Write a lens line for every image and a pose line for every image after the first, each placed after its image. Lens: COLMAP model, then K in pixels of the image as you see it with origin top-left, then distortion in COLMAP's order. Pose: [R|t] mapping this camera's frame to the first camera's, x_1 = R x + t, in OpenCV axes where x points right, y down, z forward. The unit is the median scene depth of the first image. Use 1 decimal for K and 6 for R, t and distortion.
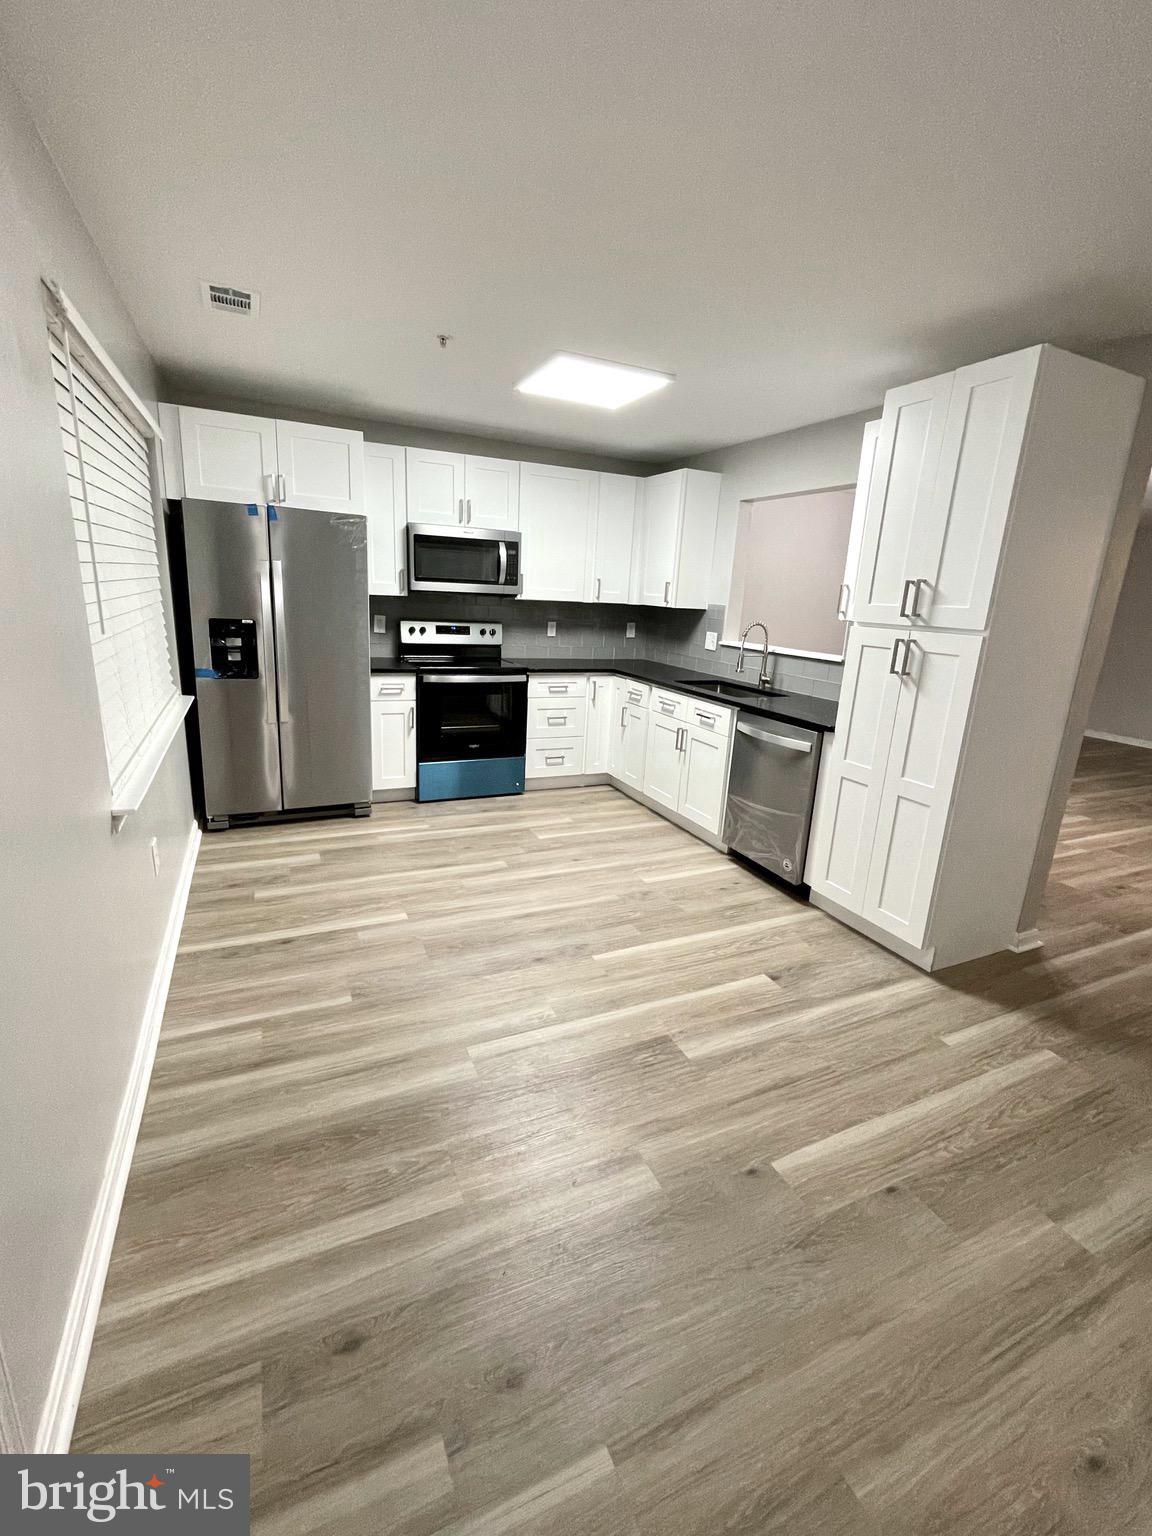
lens RADIAL K [[665.9, 0, 576.0], [0, 665.9, 768.0], [0, 0, 1]] dist [-0.003162, -0.000361]
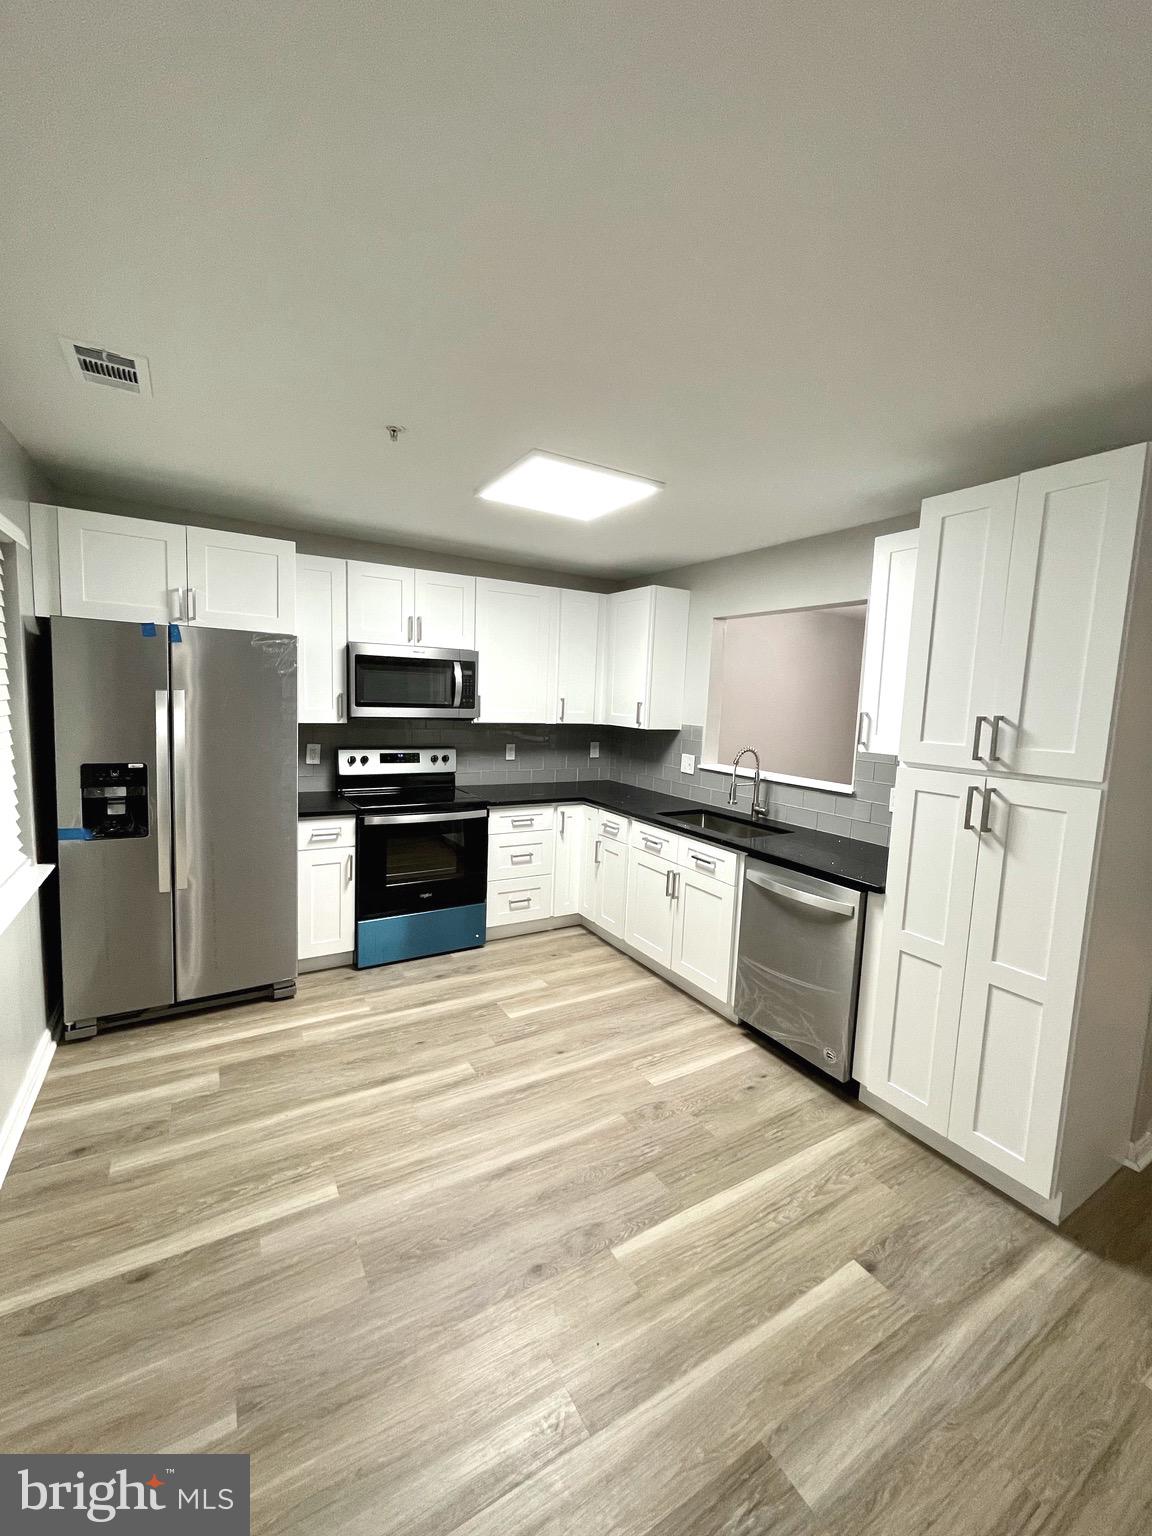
lens RADIAL K [[622.7, 0, 574.8], [0, 622.7, 764.7], [0, 0, 1]] dist [-0.001960, -0.000285]
pose [[0.994511, -0.022712, 0.102140, -0.045645], [0.037023, 0.989391, -0.140479, -0.086036], [-0.097866, 0.143490, 0.984801, 0.195673]]
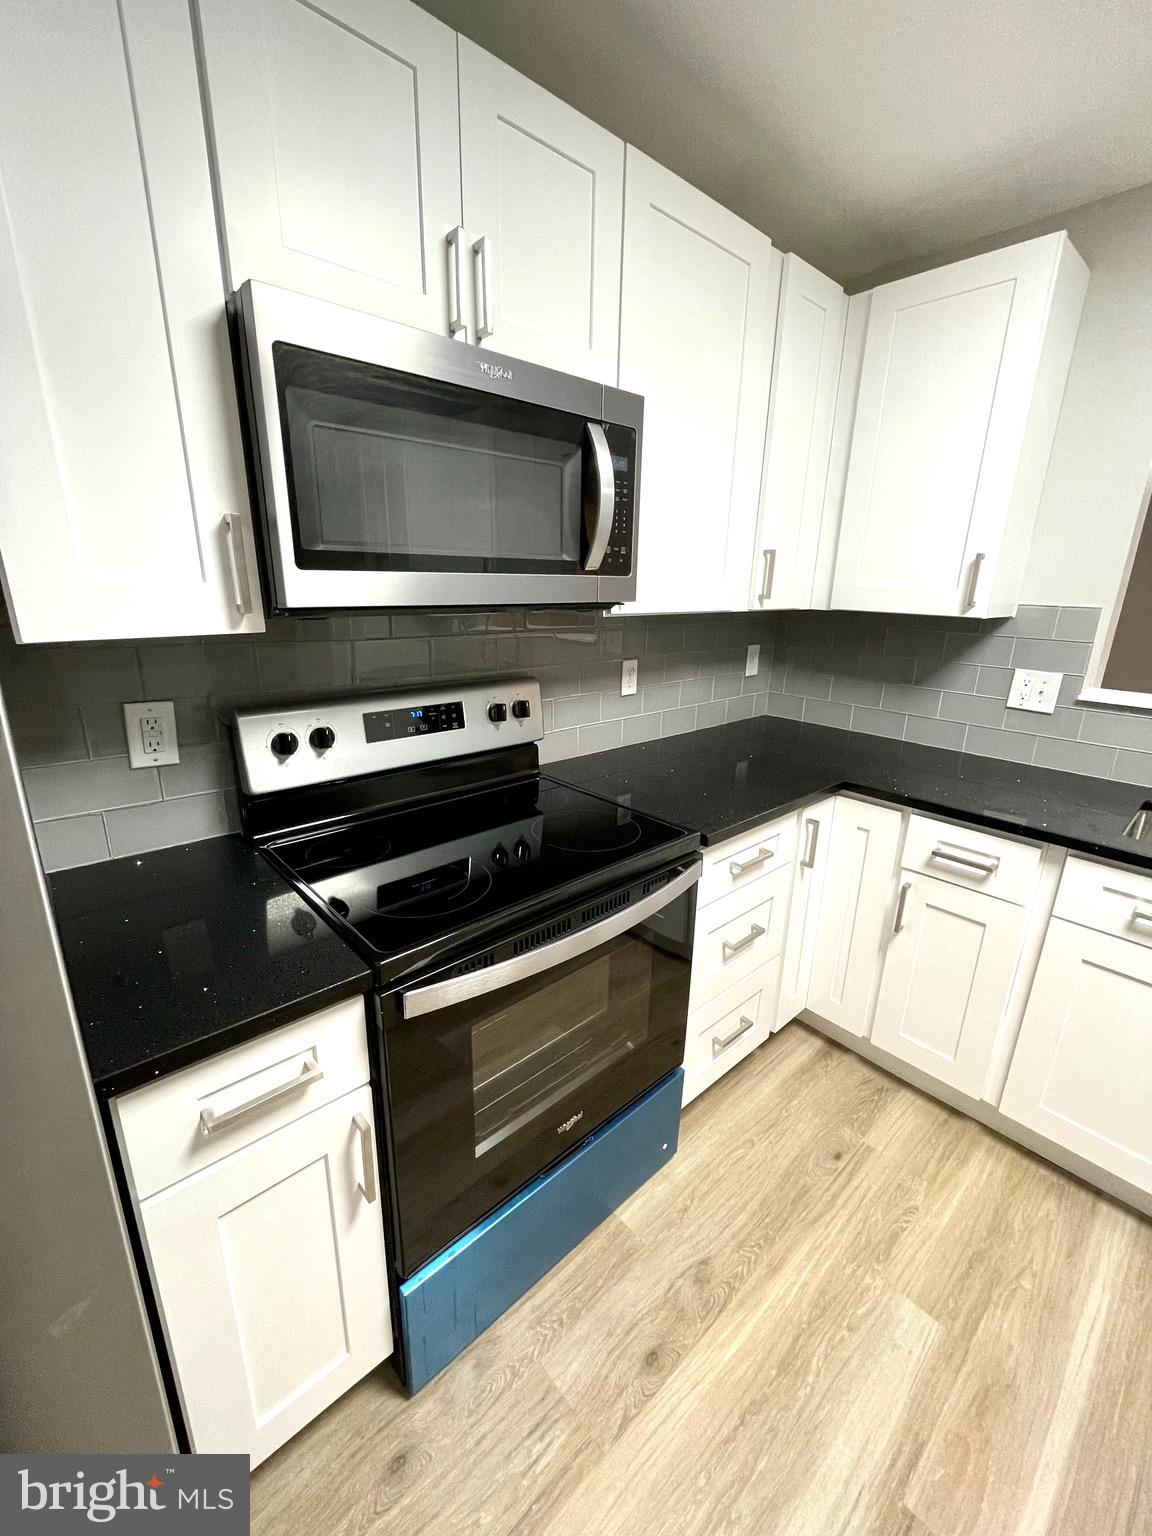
lens RADIAL K [[622.7, 0, 574.8], [0, 622.7, 764.7], [0, 0, 1]] dist [-0.001960, -0.000285]
pose [[0.956050, -0.113336, 0.270414, -0.225654], [0.102435, 0.993265, 0.054140, -0.224858], [-0.274729, -0.024061, 0.961221, 0.798458]]
